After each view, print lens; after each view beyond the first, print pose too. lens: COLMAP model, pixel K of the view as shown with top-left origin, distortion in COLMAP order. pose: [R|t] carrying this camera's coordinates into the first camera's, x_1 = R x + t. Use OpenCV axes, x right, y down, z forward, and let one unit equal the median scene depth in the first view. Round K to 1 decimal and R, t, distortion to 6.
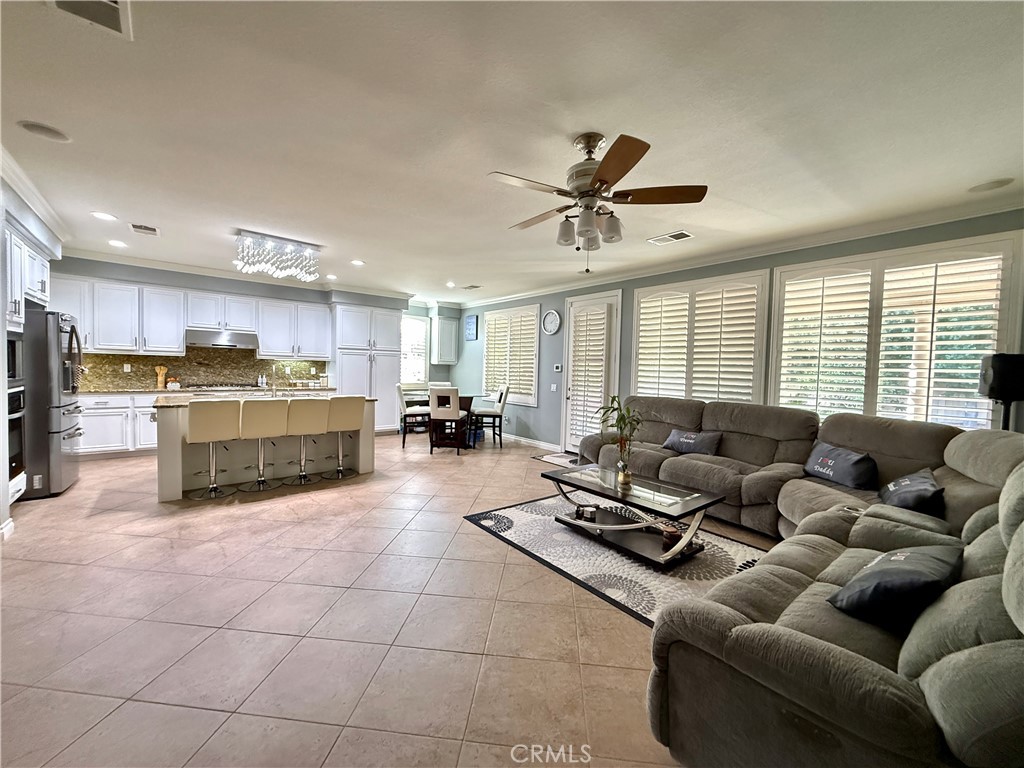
lens RADIAL K [[408.3, 0, 507.7], [0, 408.3, 385.5], [0, 0, 1]] dist [-0.001489, 0.000650]
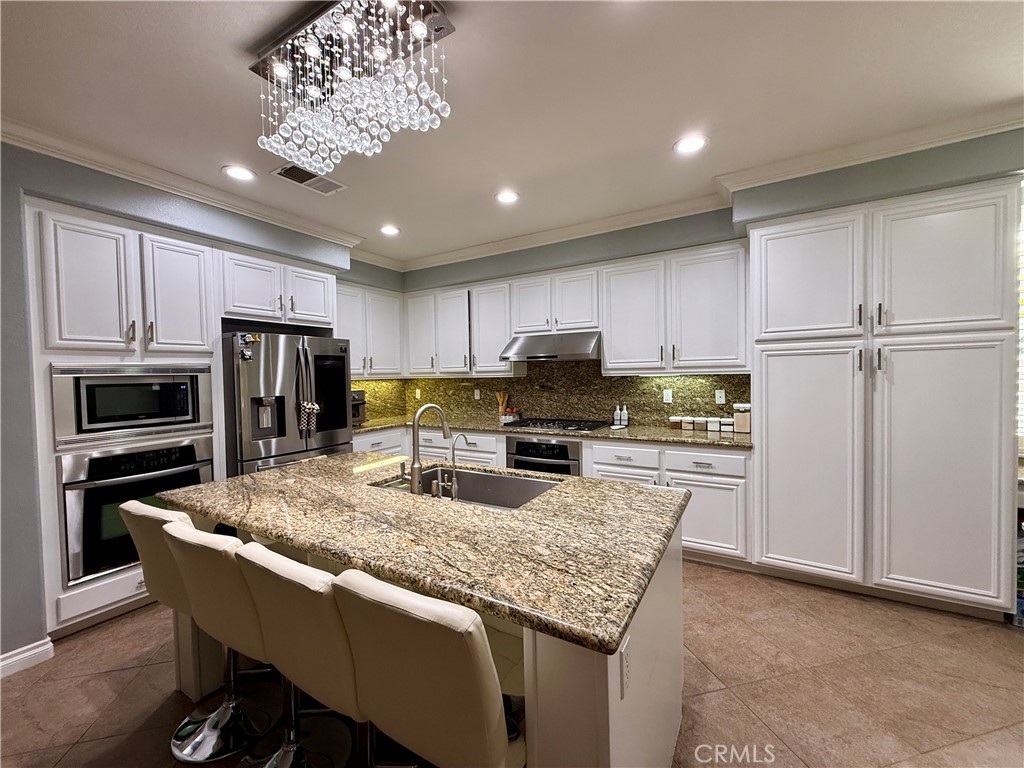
lens RADIAL K [[408.3, 0, 508.7], [0, 408.3, 382.0], [0, 0, 1]] dist [-0.001489, 0.000650]
pose [[0.341493, -0.014964, -0.939765, -0.173370], [-0.009244, 0.999771, -0.019279, -0.056300], [0.939839, 0.015271, 0.341276, 0.839947]]
